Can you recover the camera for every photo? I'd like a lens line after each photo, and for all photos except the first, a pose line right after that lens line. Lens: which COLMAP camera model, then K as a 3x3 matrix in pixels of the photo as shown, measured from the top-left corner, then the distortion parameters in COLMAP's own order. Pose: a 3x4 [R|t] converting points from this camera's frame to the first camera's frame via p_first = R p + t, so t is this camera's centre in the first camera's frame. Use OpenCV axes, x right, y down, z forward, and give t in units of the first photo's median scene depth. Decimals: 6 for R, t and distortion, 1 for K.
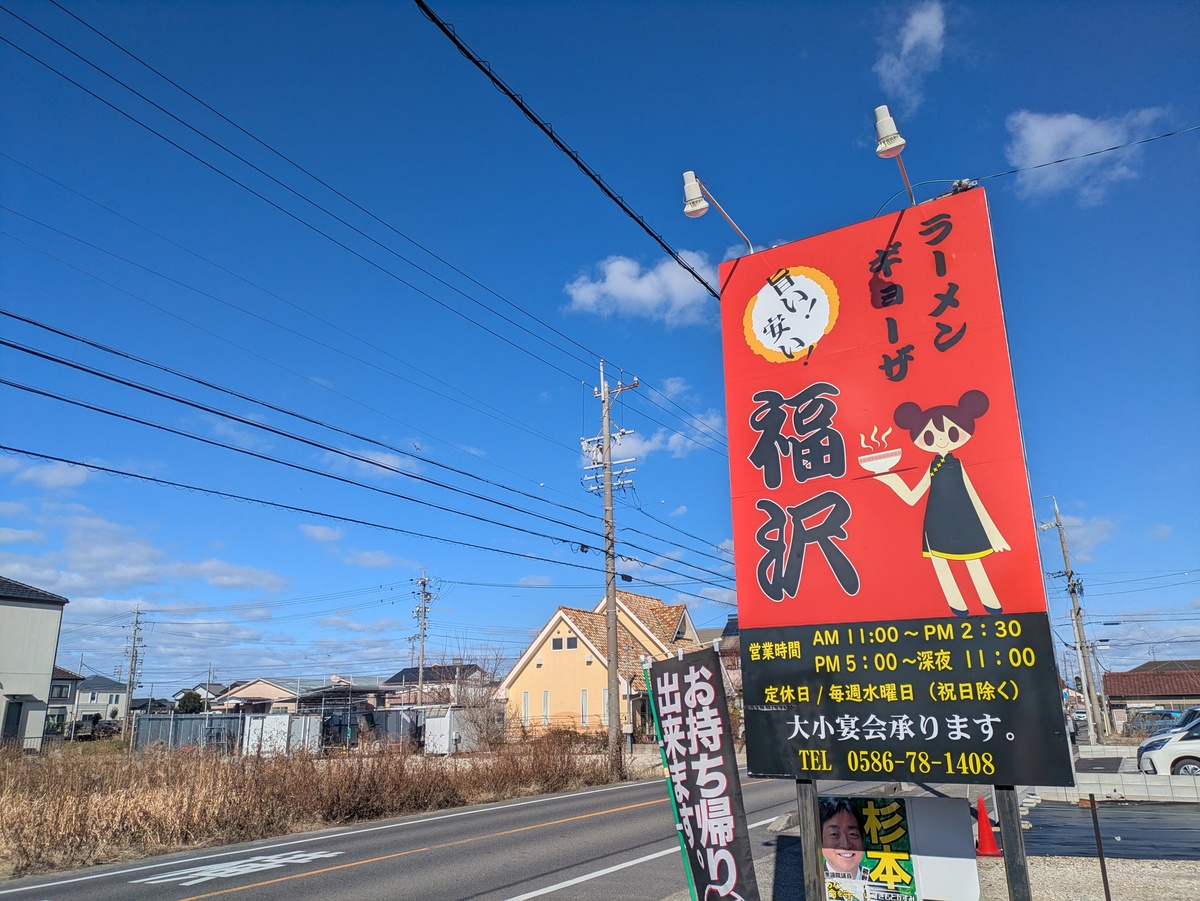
lens RADIAL K [[882.6, 0, 600.0], [0, 882.6, 455.5], [0, 0, 1]] dist [0.044676, 0.000140]
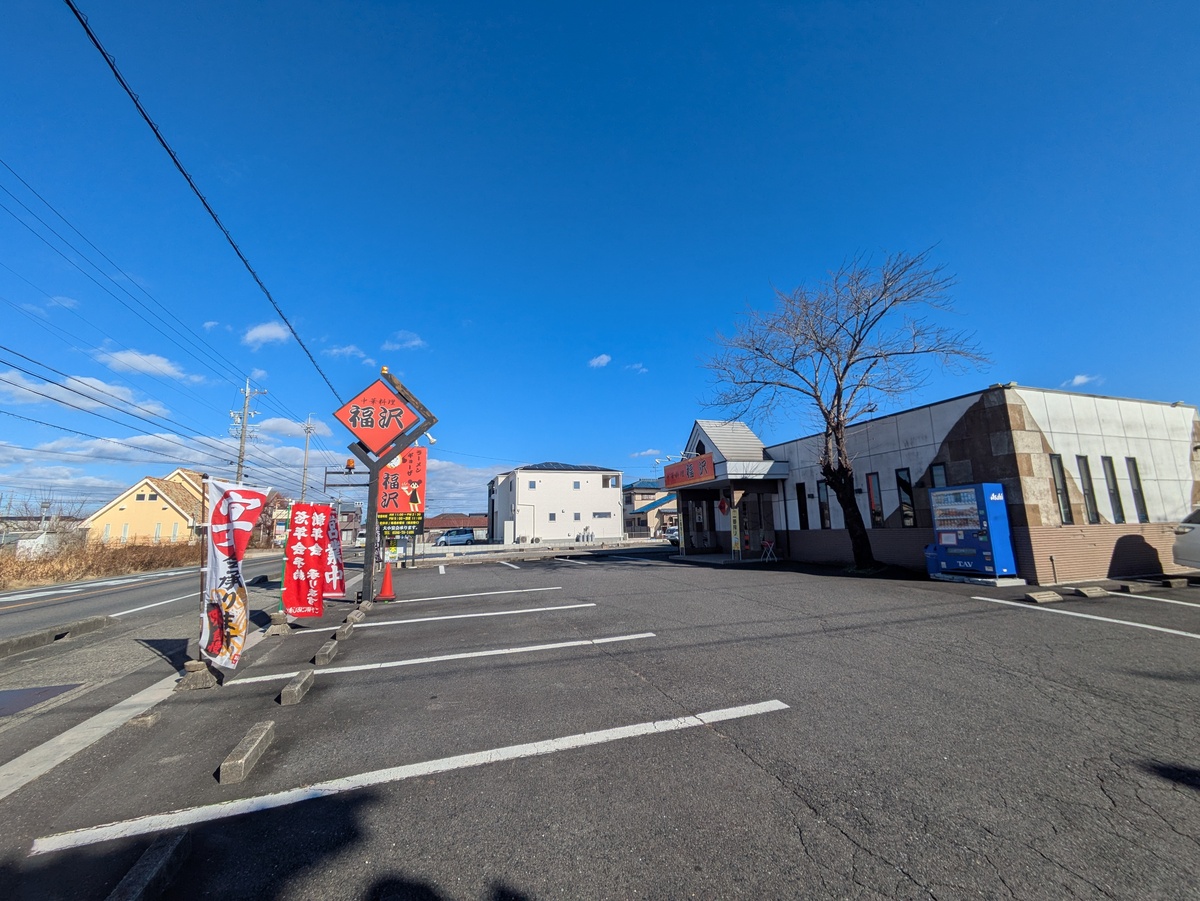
lens RADIAL K [[481.0, 0, 597.7], [0, 481.0, 448.4], [0, 0, 1]] dist [-0.015947, -0.000148]
pose [[0.667693, 0.128889, 0.733195, -1.378646], [-0.196904, 0.980398, 0.006968, -0.592647], [-0.717924, -0.149021, 0.679983, -2.402756]]
